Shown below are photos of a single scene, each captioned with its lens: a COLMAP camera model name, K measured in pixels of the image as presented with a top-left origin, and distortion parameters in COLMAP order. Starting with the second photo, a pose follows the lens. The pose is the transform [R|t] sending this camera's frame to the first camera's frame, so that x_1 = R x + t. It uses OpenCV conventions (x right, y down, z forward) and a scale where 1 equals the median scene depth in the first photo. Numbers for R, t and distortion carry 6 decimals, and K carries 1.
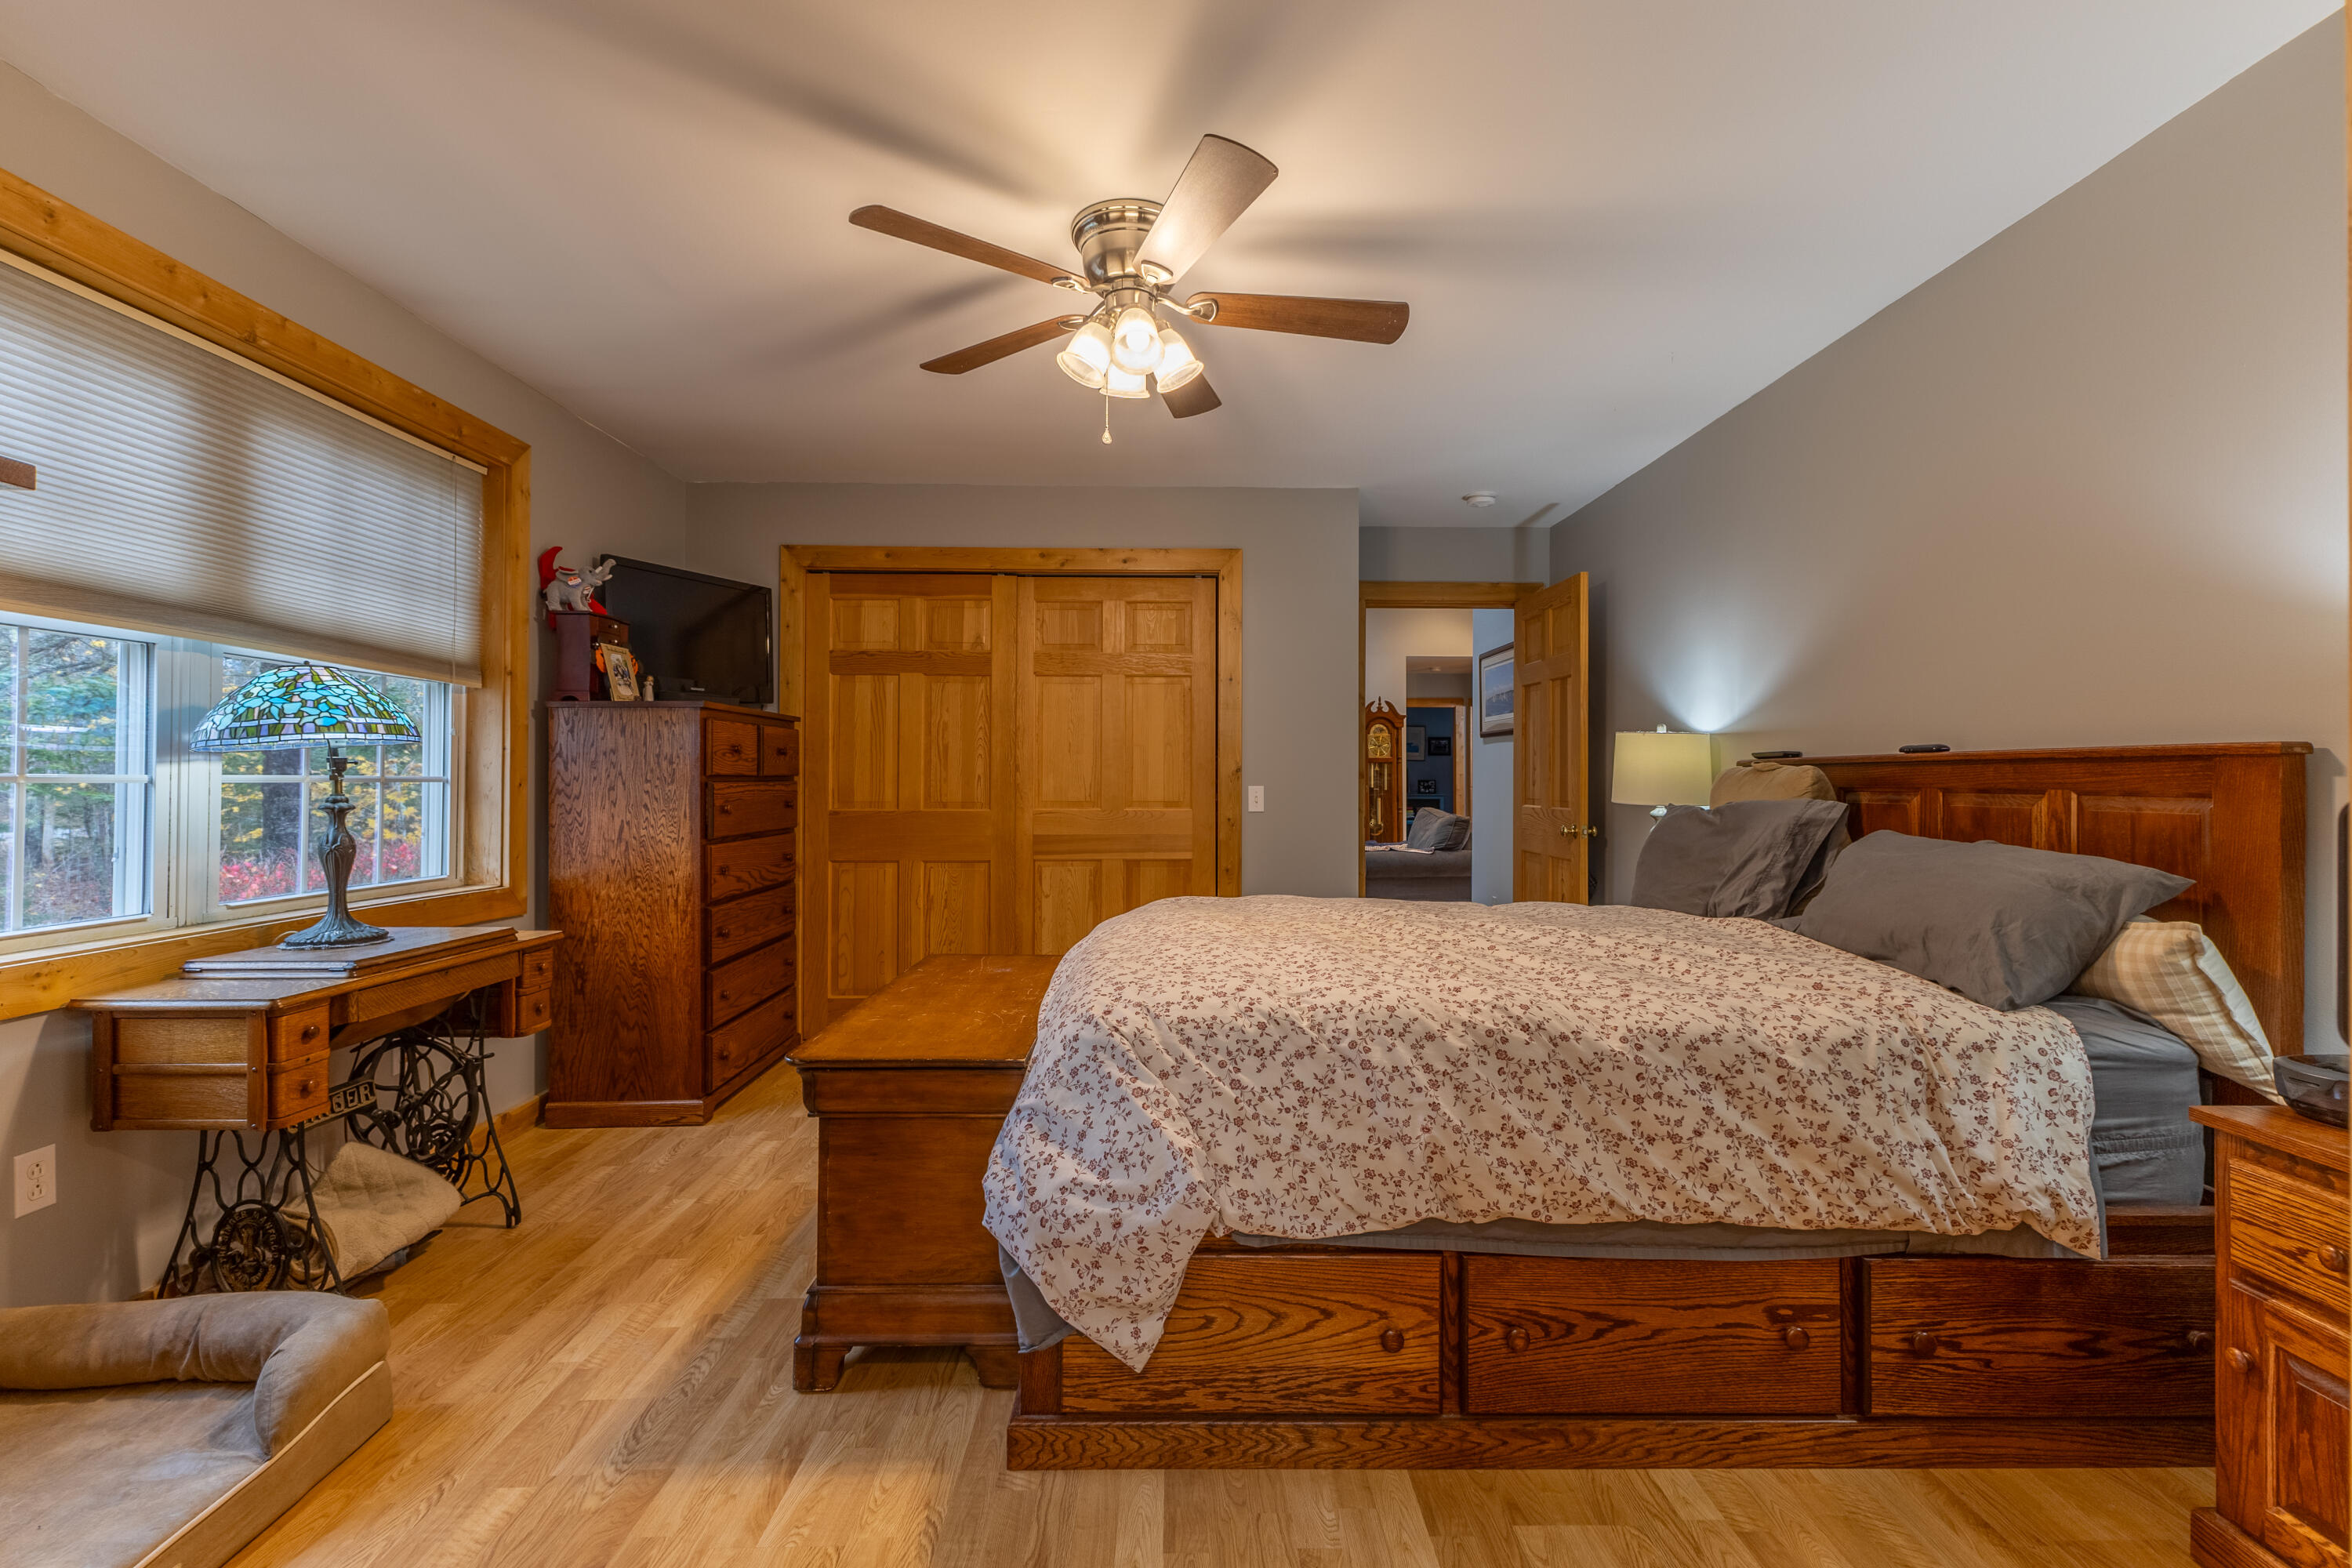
lens RADIAL K [[1037.1, 0, 1175.6], [0, 1037.1, 764.5], [0, 0, 1]] dist [-0.001315, -0.000814]
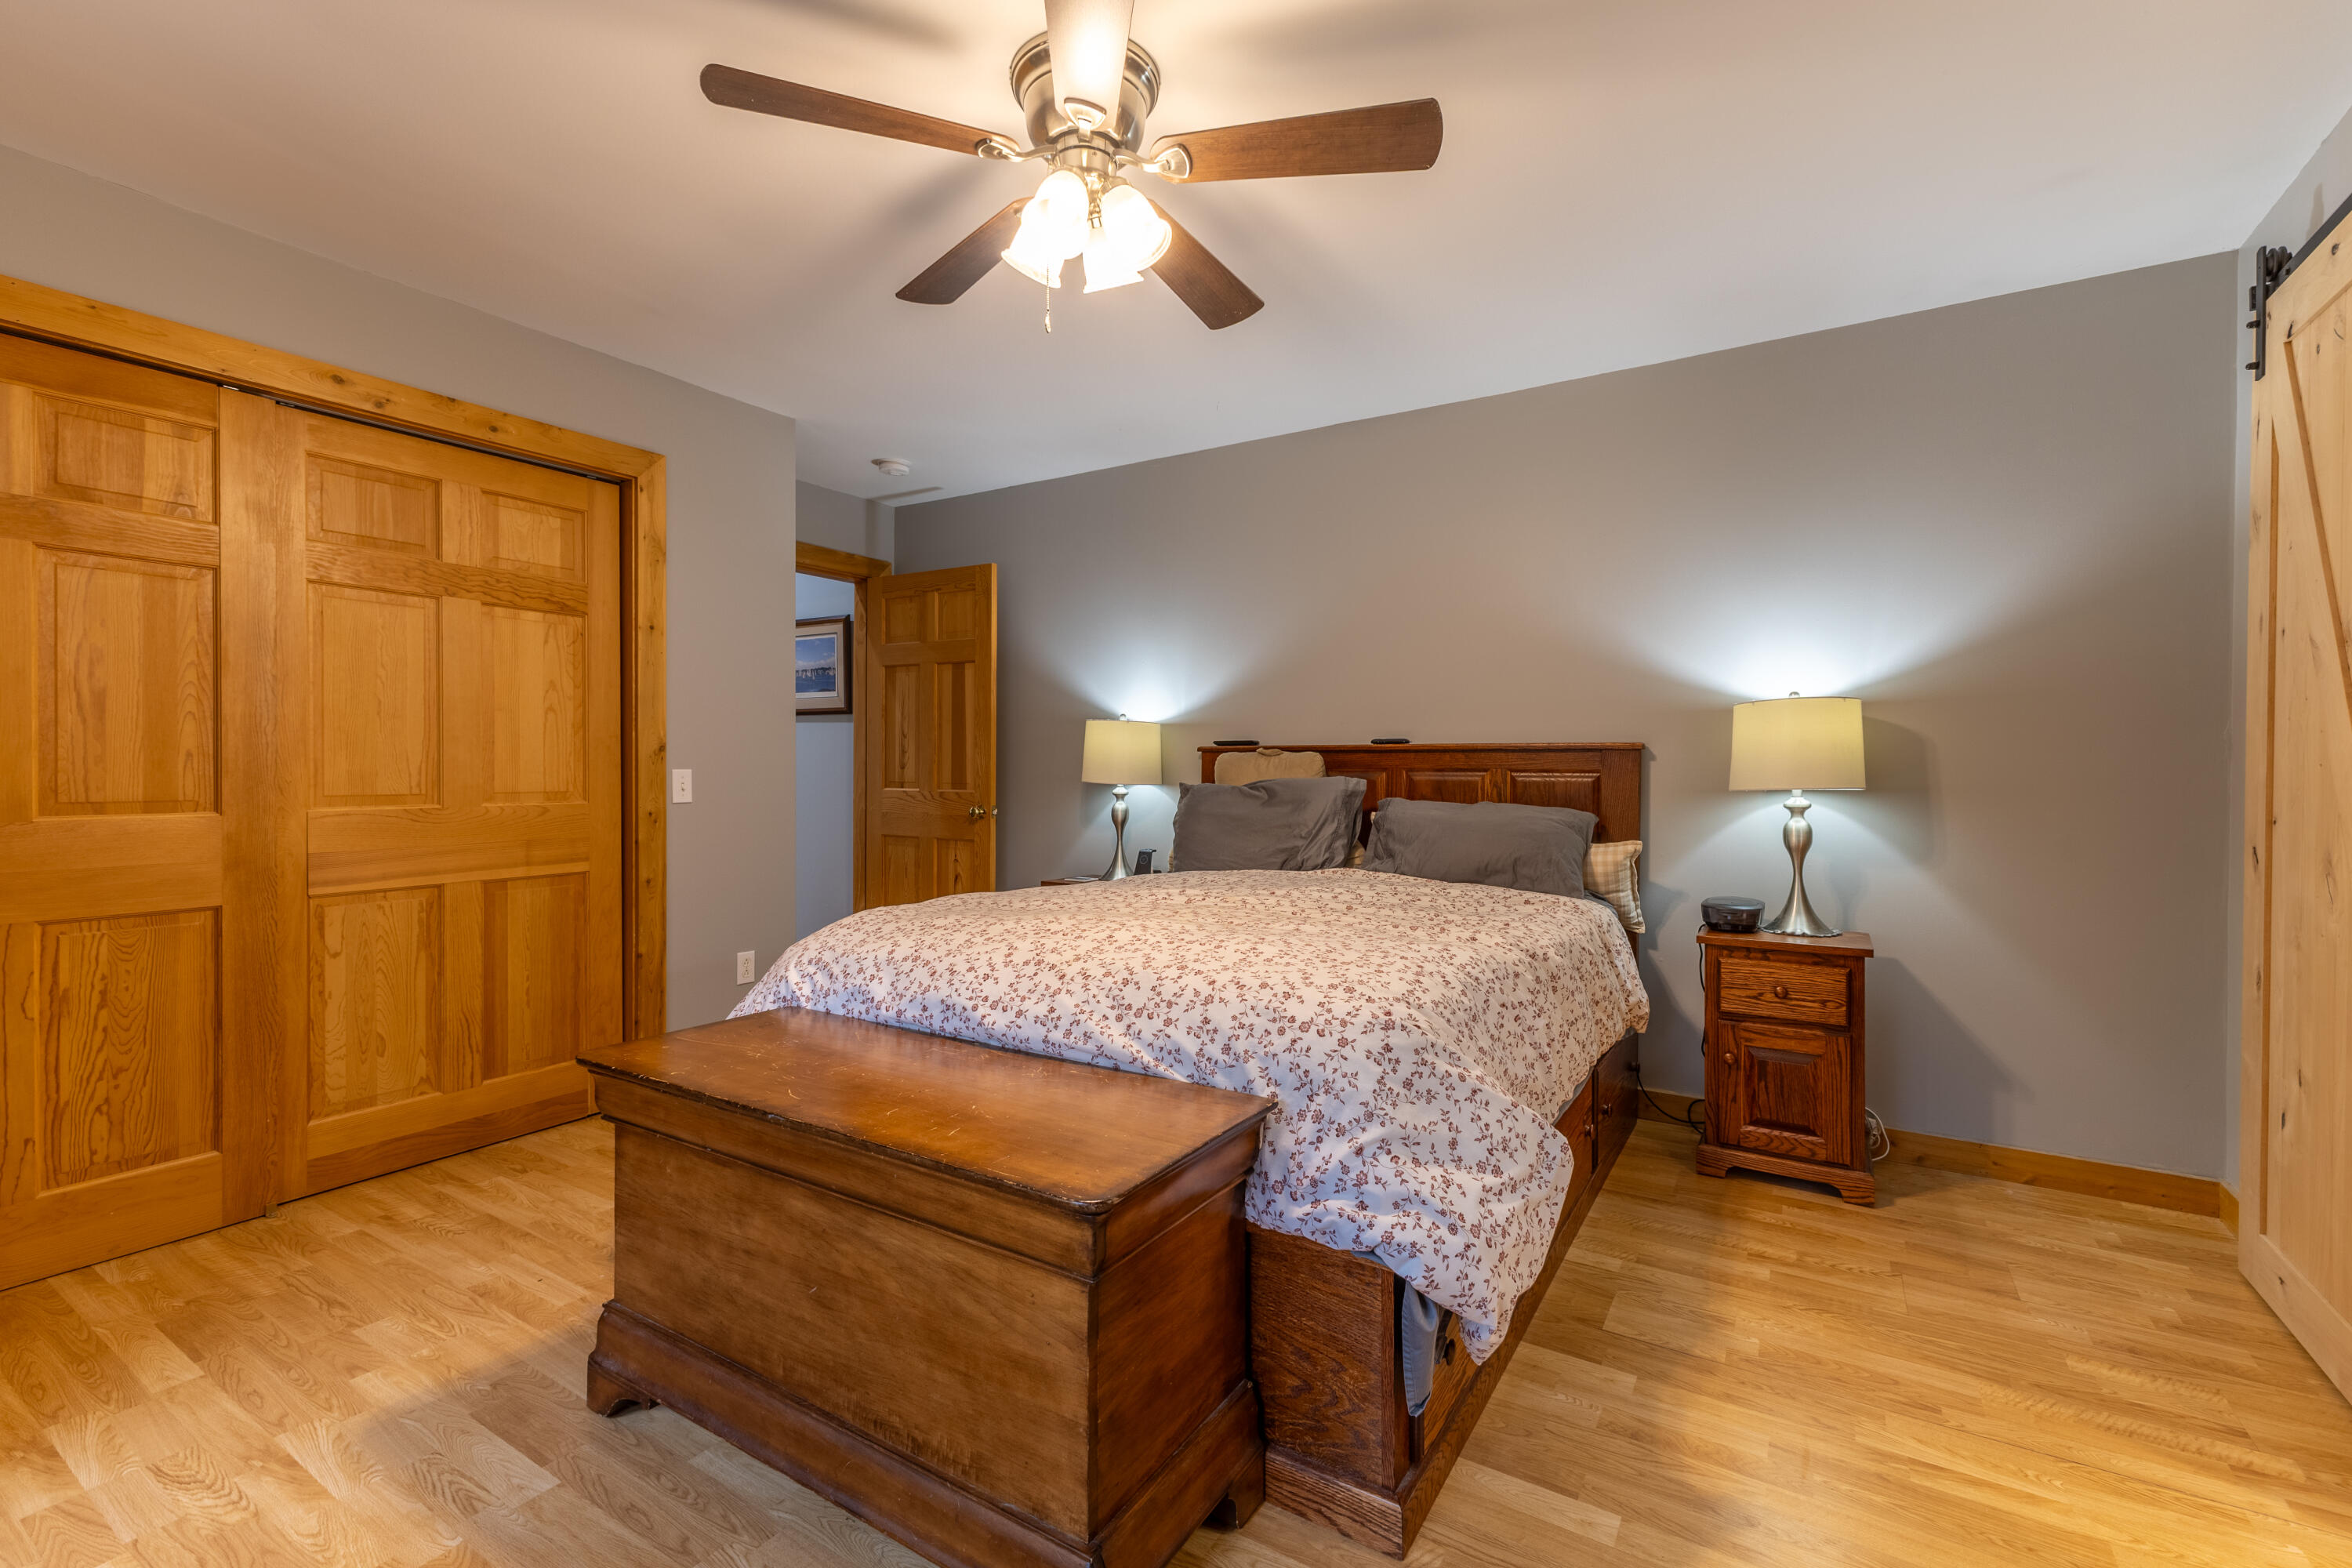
lens RADIAL K [[1018.1, 0, 1229.4], [0, 1018.1, 773.5], [0, 0, 1]] dist [0.001676, 0.000175]
pose [[0.527257, -0.005956, 0.849685, -0.584164], [-0.013714, 0.999786, 0.015518, 0.010584], [-0.849595, -0.019834, 0.527062, 0.423961]]
